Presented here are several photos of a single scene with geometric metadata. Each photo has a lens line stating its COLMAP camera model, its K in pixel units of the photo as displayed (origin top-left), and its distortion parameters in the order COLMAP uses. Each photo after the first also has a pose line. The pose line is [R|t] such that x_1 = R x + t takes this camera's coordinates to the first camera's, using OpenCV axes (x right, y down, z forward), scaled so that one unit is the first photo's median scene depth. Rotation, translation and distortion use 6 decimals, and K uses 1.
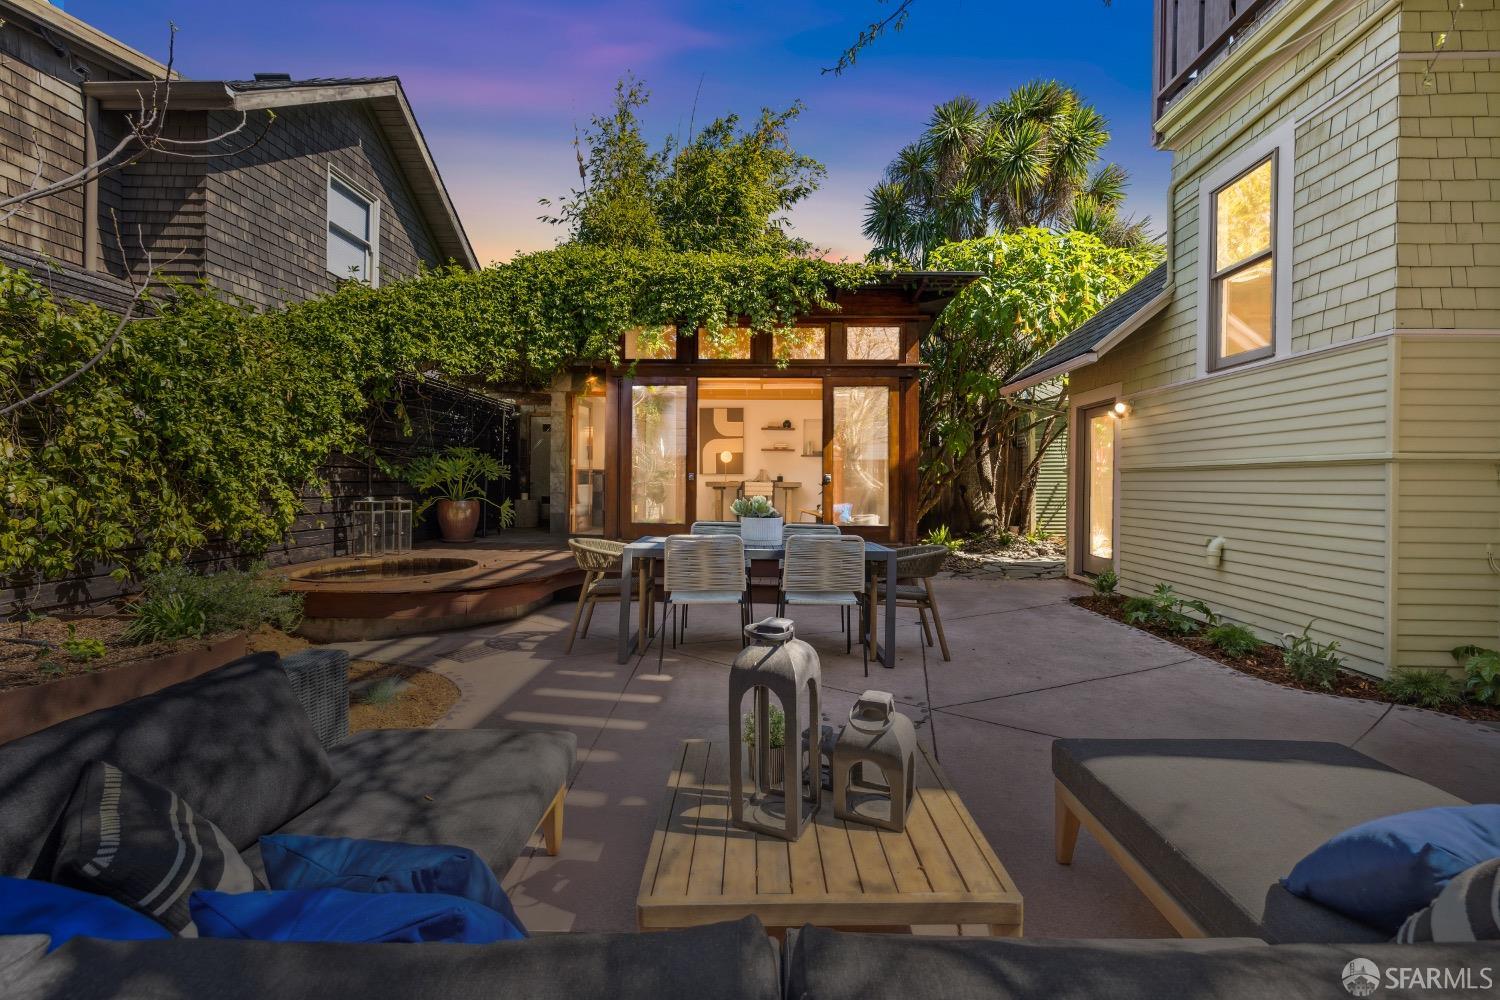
lens RADIAL K [[648.7, 0, 749.3], [0, 648.7, 488.6], [0, 0, 1]] dist [0.003464, -0.000383]
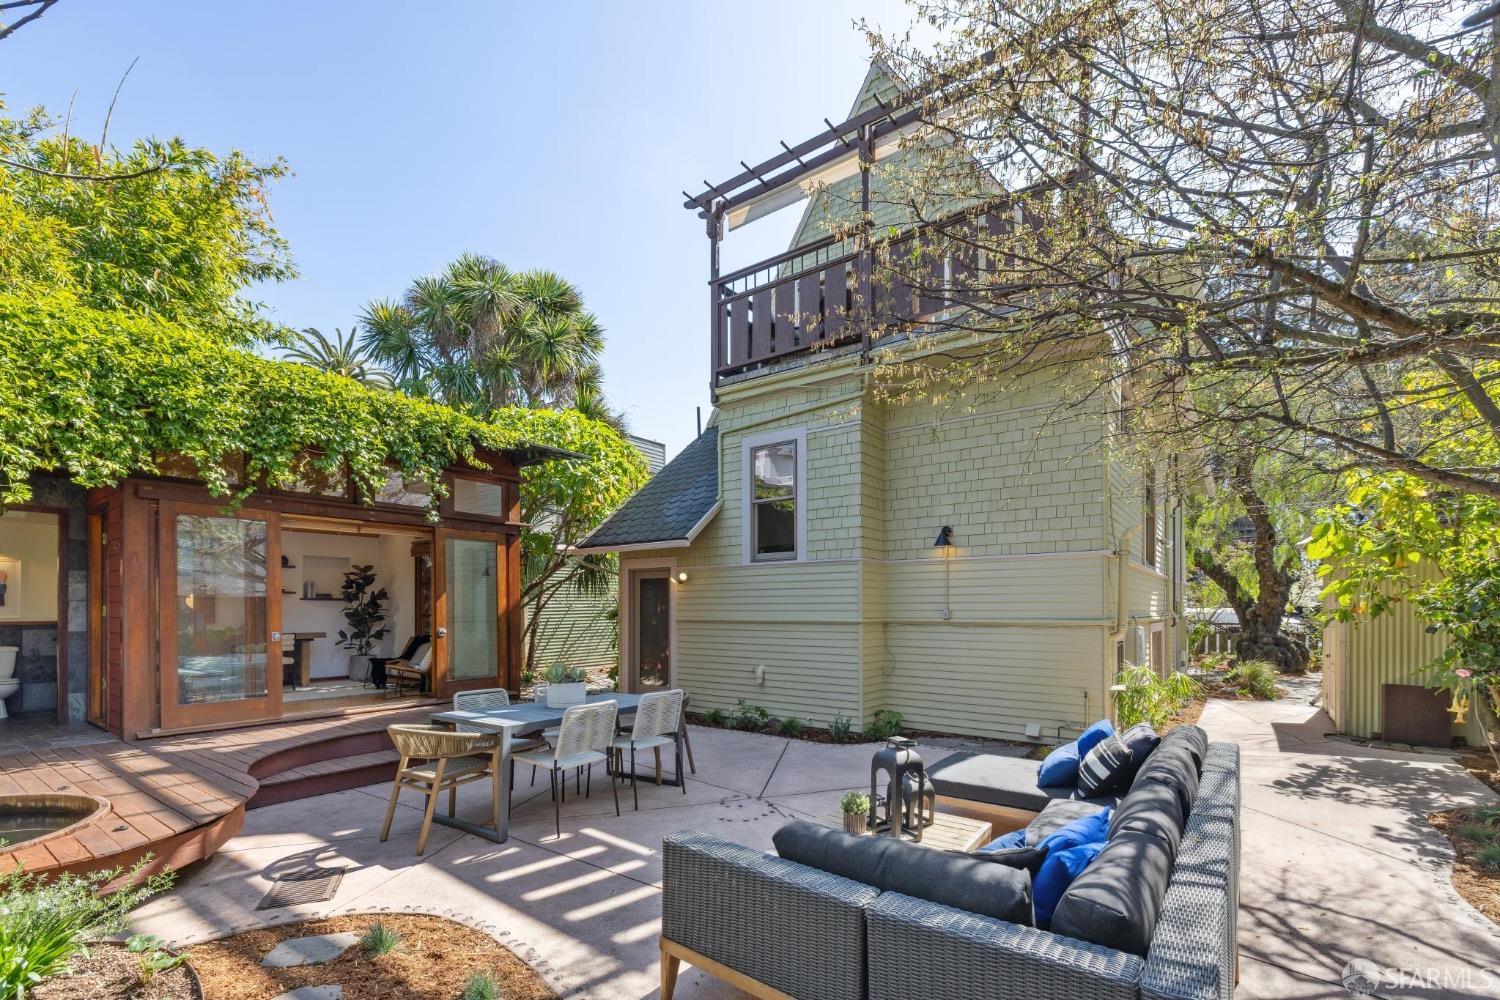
lens RADIAL K [[673.8, 0, 752.7], [0, 673.8, 609.0], [0, 0, 1]] dist [0.004480, 0.000540]
pose [[0.566350, -0.009919, 0.824105, -0.493621], [0.013754, 0.999902, 0.002582, -0.051814], [-0.824050, 0.009872, 0.566431, 0.053440]]
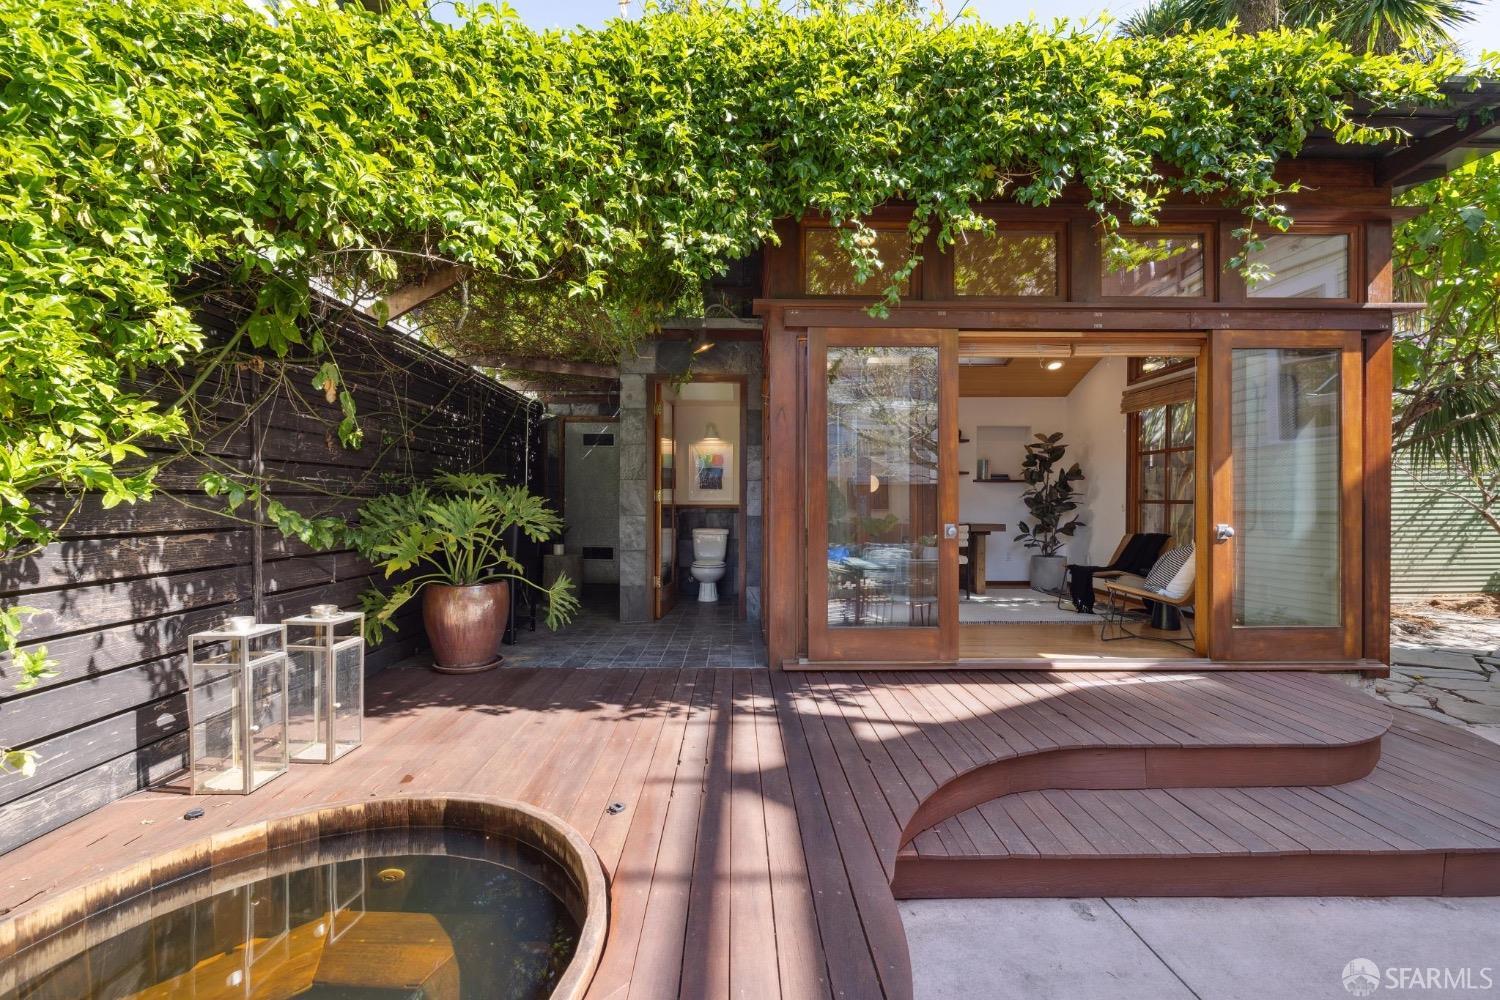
lens RADIAL K [[627.8, 0, 745.2], [0, 627.8, 505.2], [0, 0, 1]] dist [-0.007309, 0.000149]
pose [[0.998870, -0.008127, 0.046836, -0.298925], [0.008177, 0.999966, -0.000879, -0.043558], [-0.046828, 0.001261, 0.998902, 0.596289]]
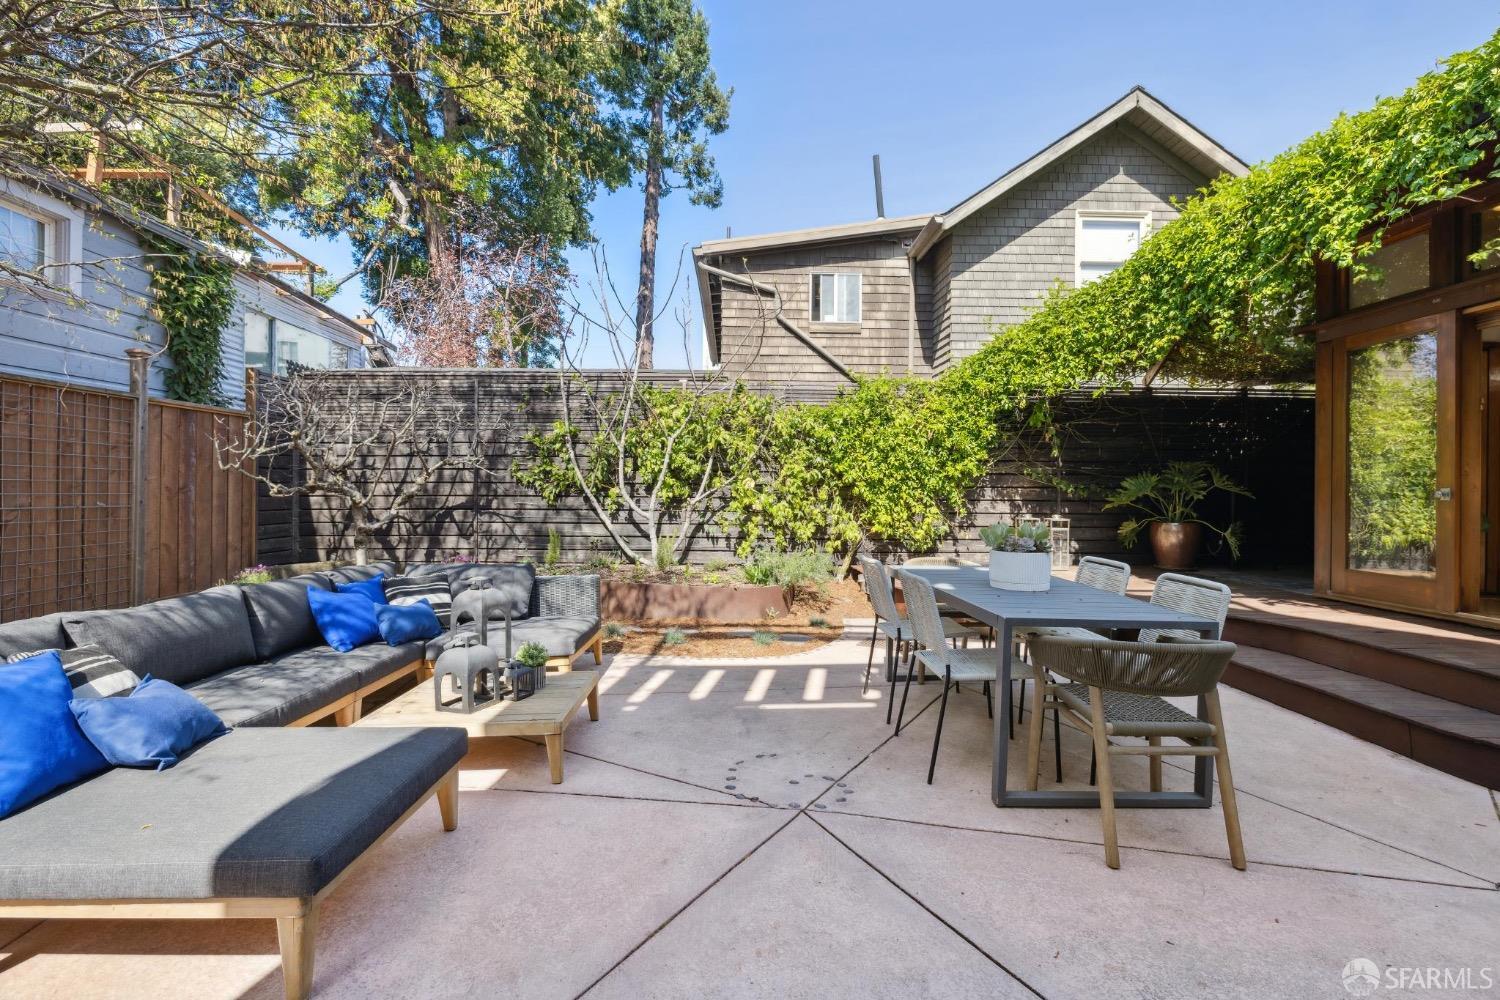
lens RADIAL K [[673.8, 0, 746.2], [0, 673.8, 493.0], [0, 0, 1]] dist [0.004480, 0.000540]
pose [[0.051128, -0.005346, -0.998678, 0.502813], [-0.015566, 0.999860, -0.006149, -0.008217], [0.998571, 0.015860, 0.051037, 0.427025]]
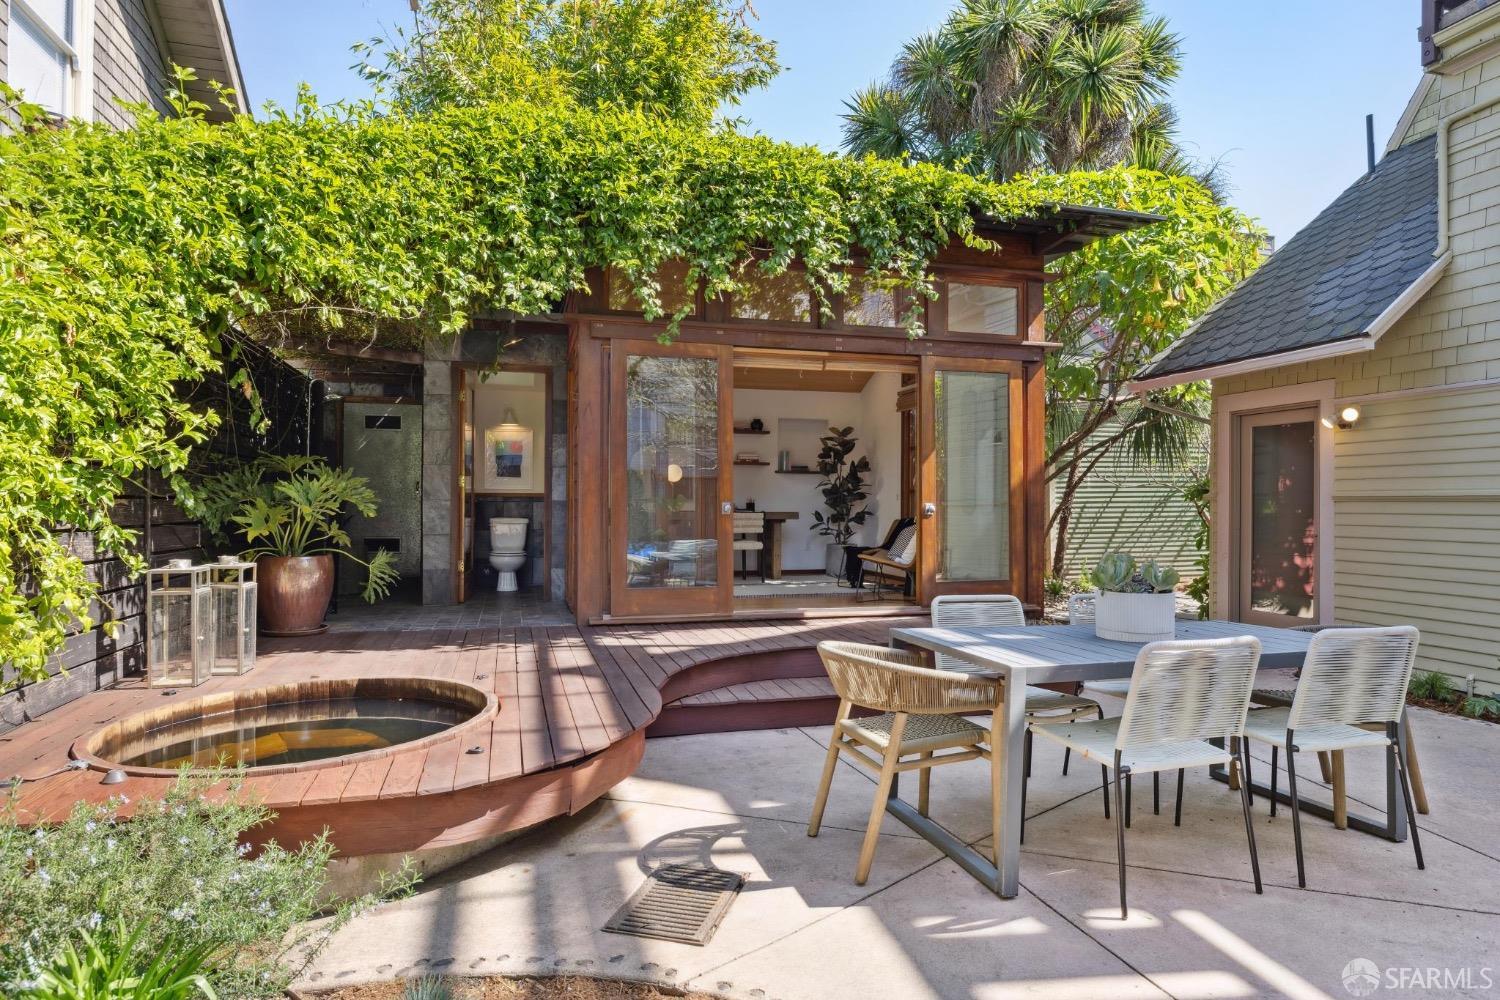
lens RADIAL K [[857.1, 0, 750.1], [0, 857.1, 503.5], [0, 0, 1]] dist [0.002221, -0.002711]
pose [[0.953328, -0.005470, 0.301886, -0.348847], [0.007673, 0.999952, -0.006114, -0.019800], [-0.301838, 0.008145, 0.953325, 0.251198]]
